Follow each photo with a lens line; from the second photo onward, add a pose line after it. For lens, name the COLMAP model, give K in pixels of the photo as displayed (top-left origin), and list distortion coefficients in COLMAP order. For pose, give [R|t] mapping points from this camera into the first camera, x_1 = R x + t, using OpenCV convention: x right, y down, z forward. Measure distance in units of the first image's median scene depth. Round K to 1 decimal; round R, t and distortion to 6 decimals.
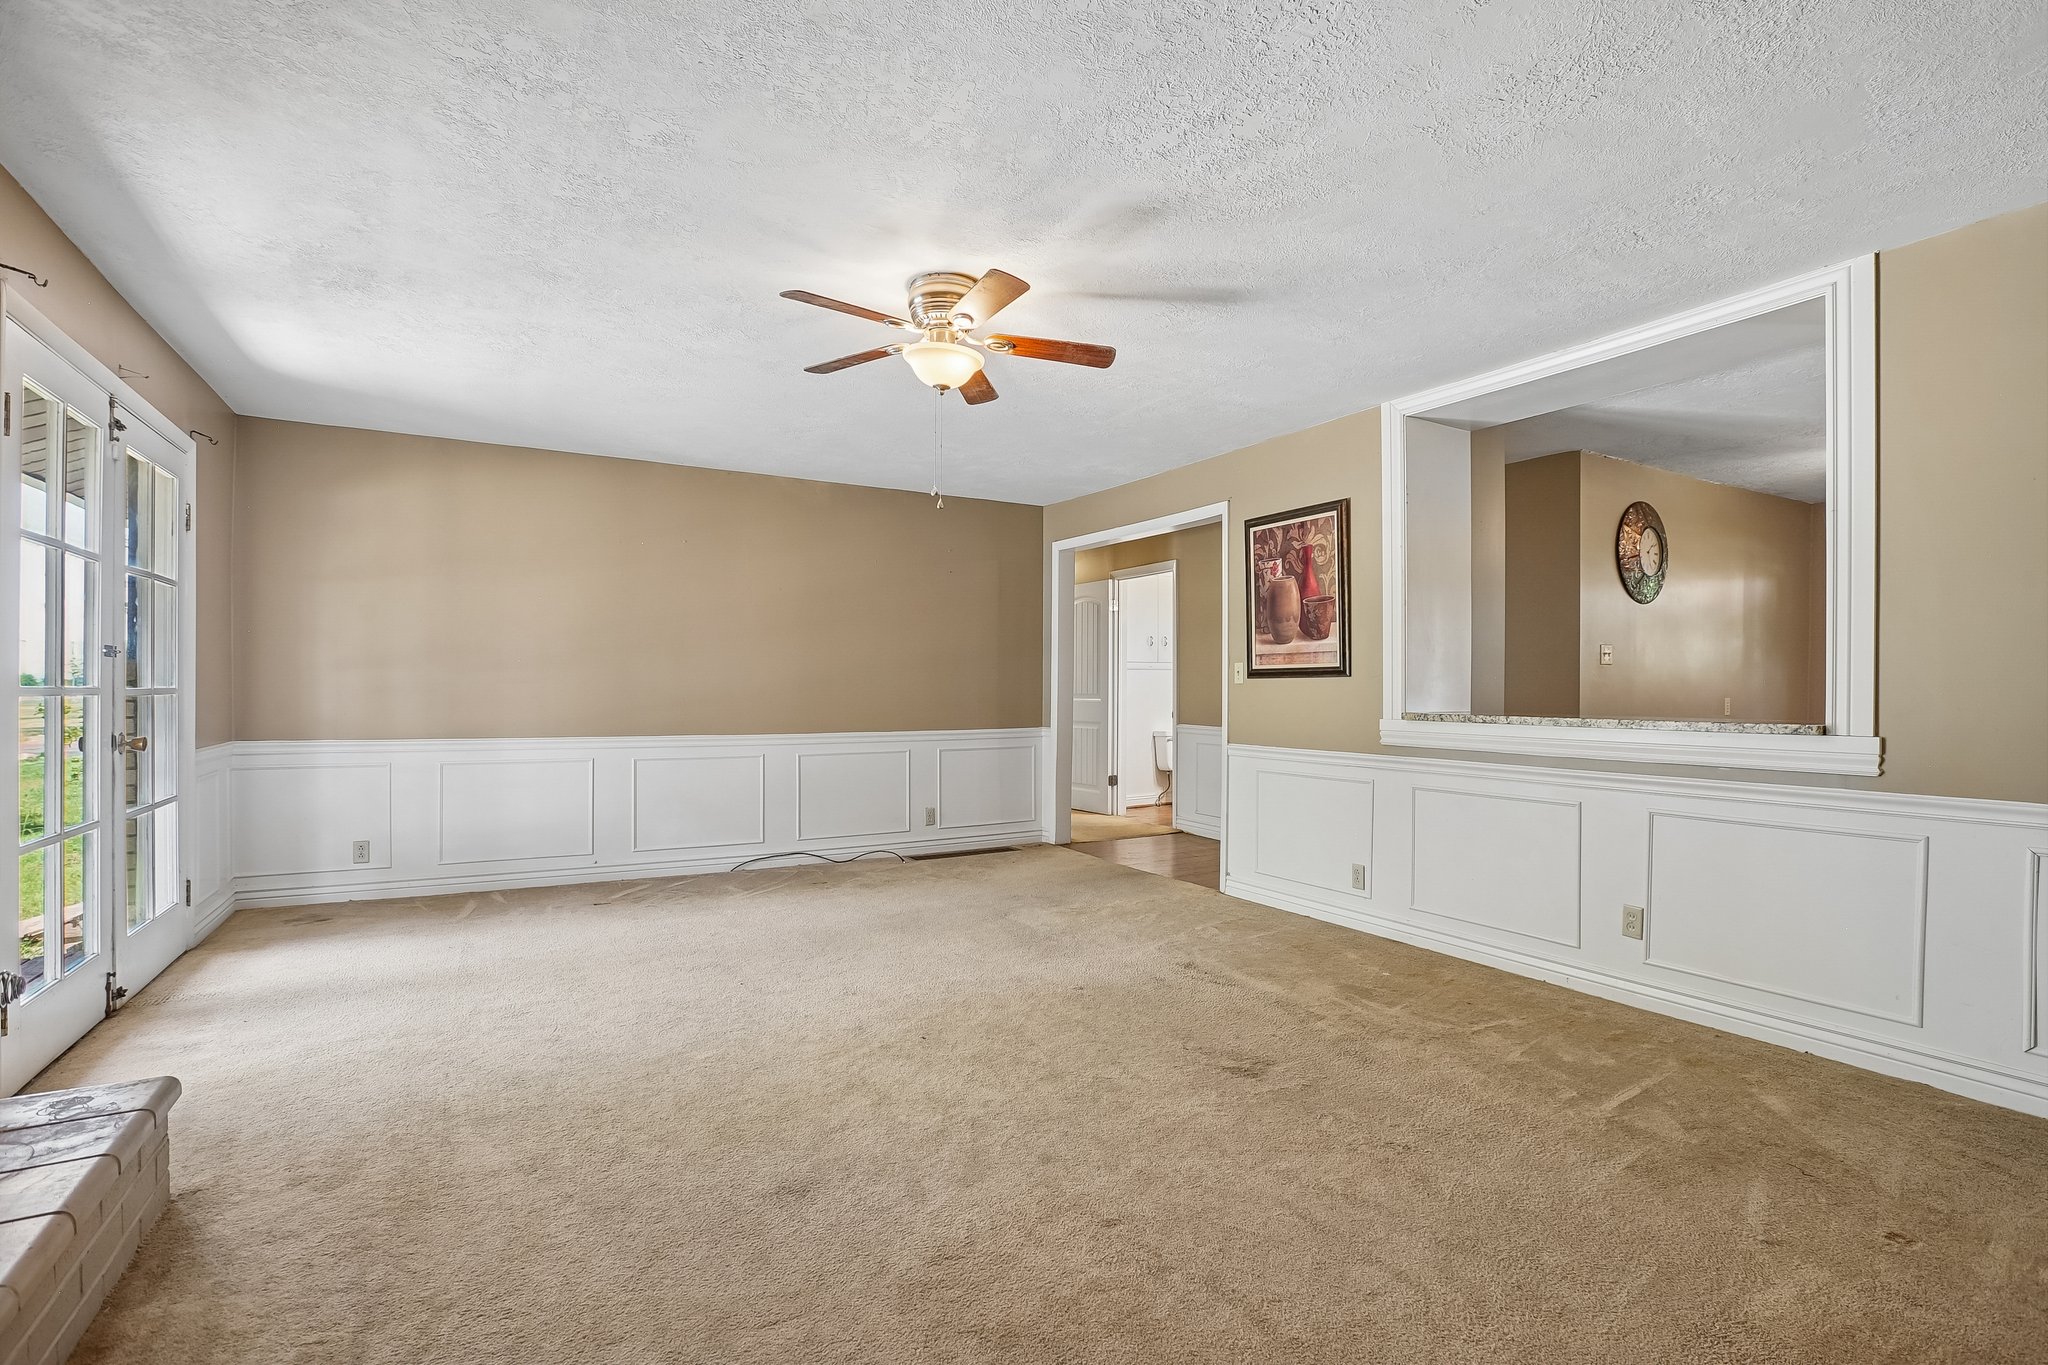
lens RADIAL K [[941.9, 0, 1035.5], [0, 941.9, 688.9], [0, 0, 1]] dist [-0.056785, 0.021430]
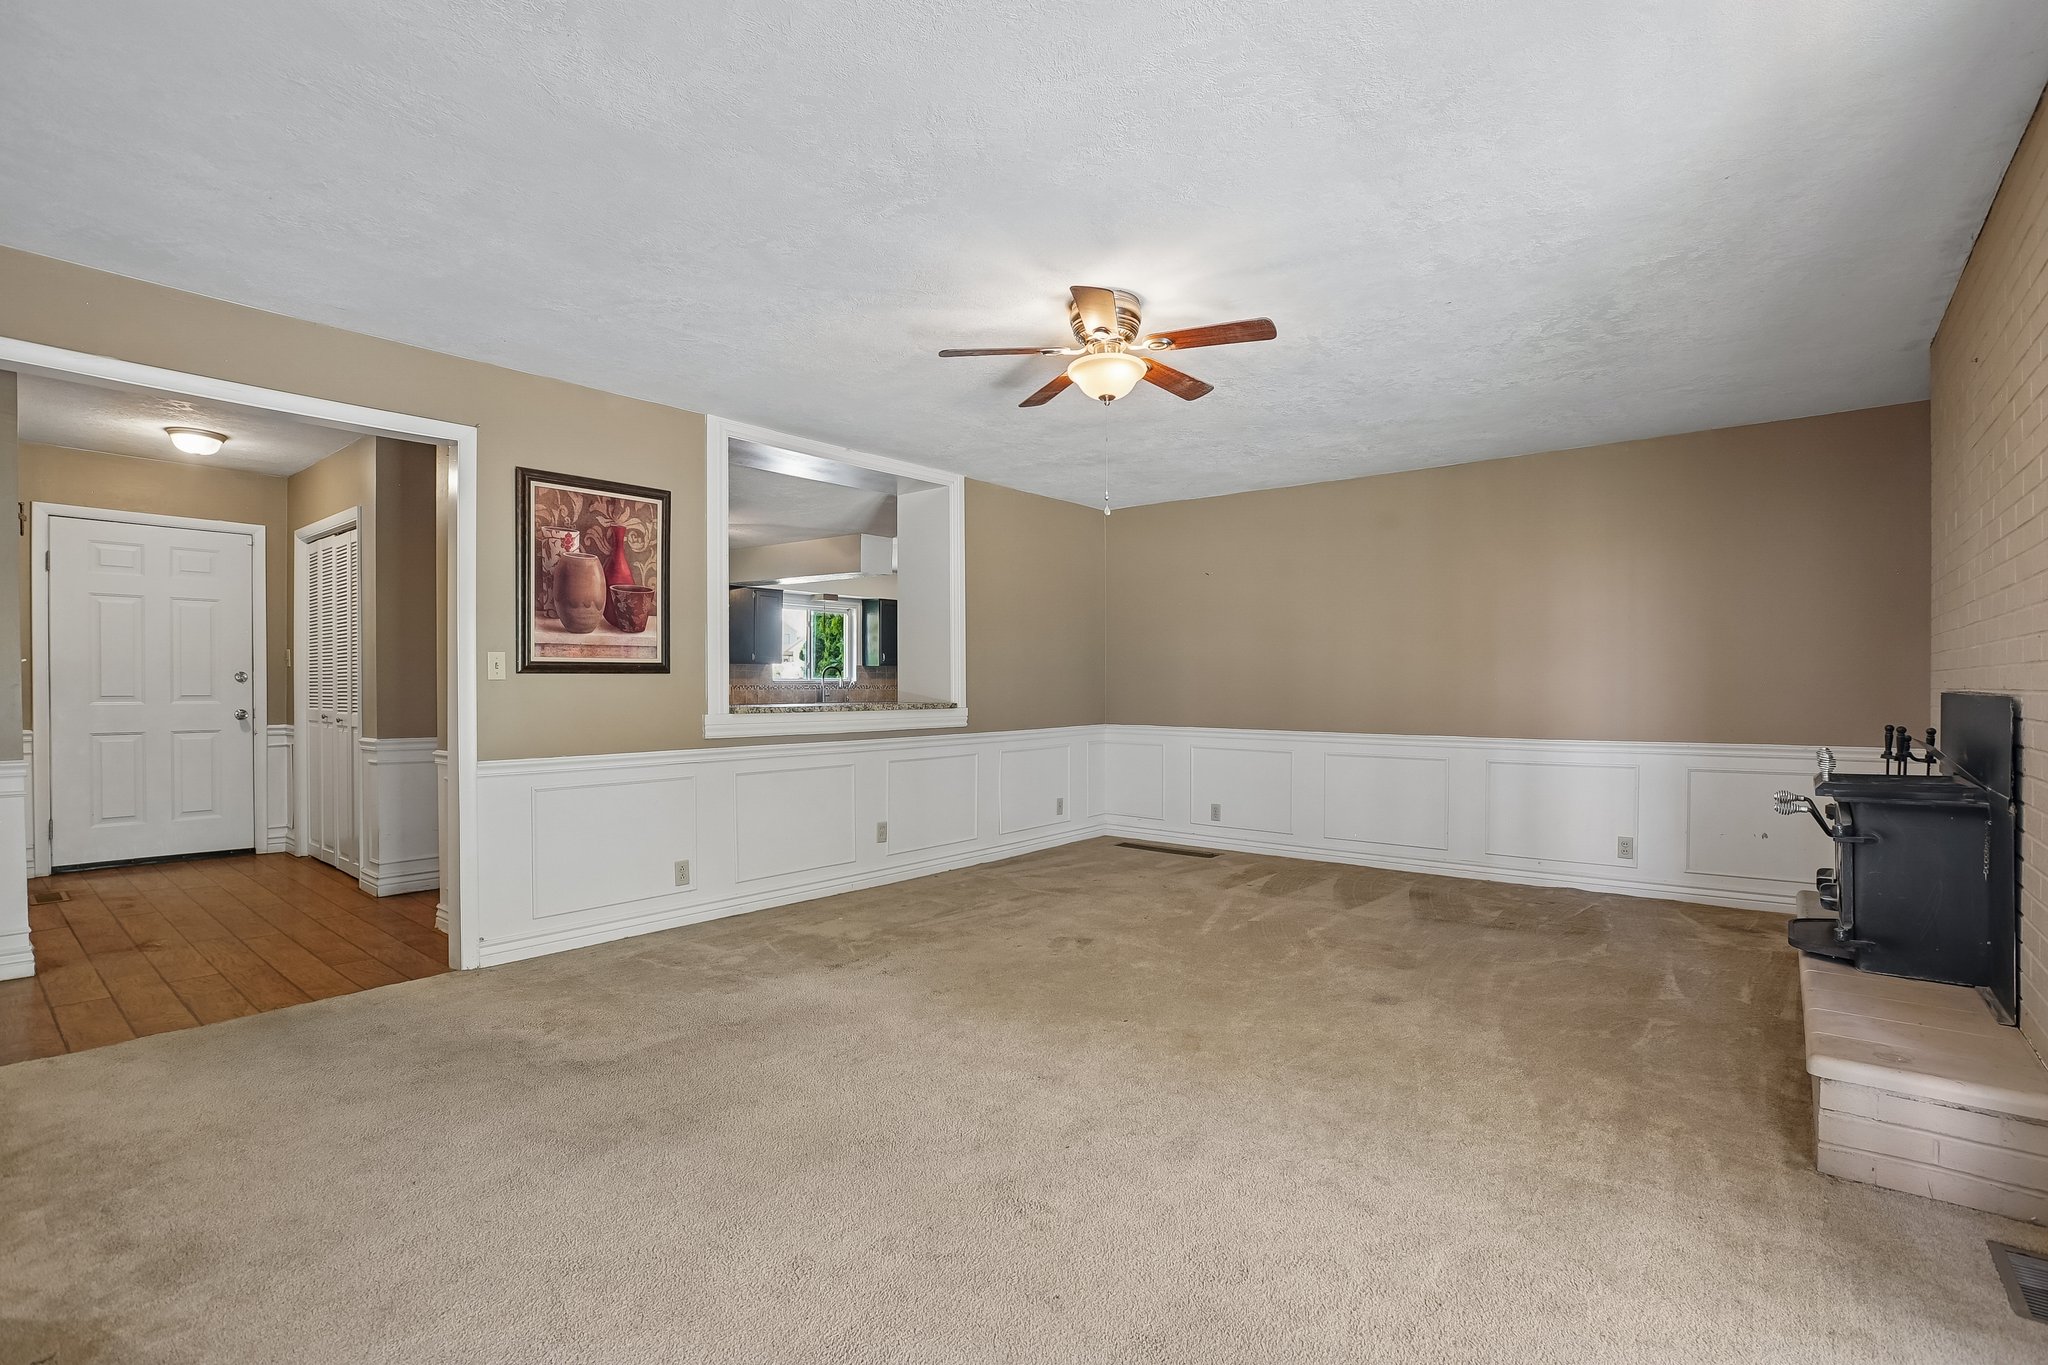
lens RADIAL K [[951.4, 0, 1029.7], [0, 951.4, 686.5], [0, 0, 1]] dist [-0.060519, 0.024125]
pose [[-0.346441, -0.005386, 0.938056, -0.686864], [0.000860, 0.999981, 0.006059, -0.004853], [-0.938071, 0.002906, -0.346430, 0.937888]]
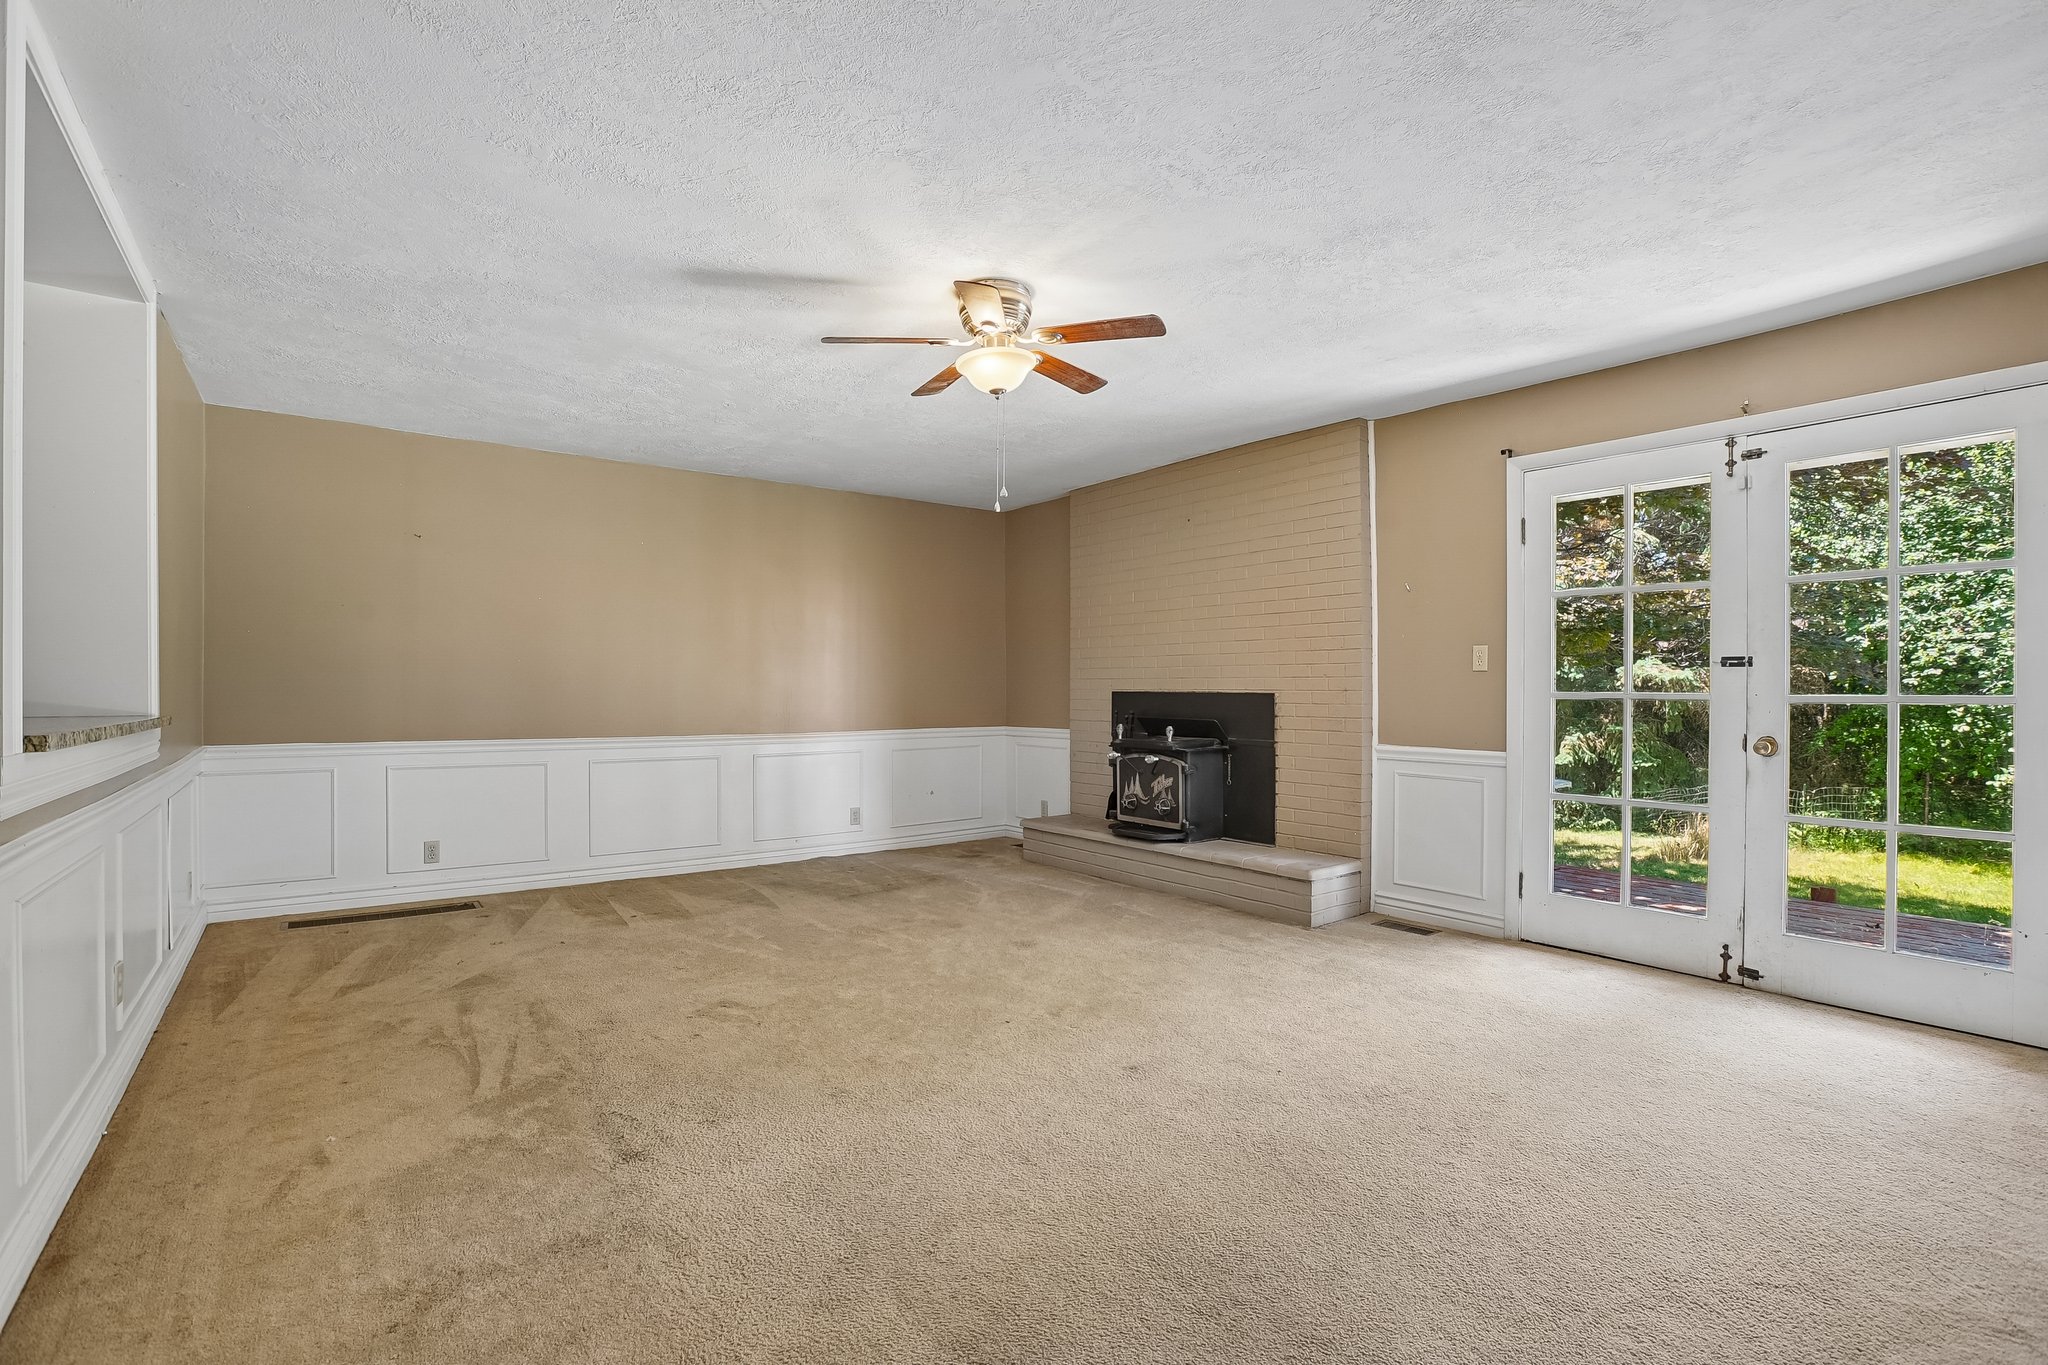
lens RADIAL K [[951.4, 0, 1029.7], [0, 951.4, 686.5], [0, 0, 1]] dist [-0.060519, 0.024125]
pose [[-0.991588, -0.009156, -0.129110, -0.001180], [-0.009033, 0.999958, -0.001545, -0.000632], [0.129119, -0.000366, -0.991629, 1.315334]]
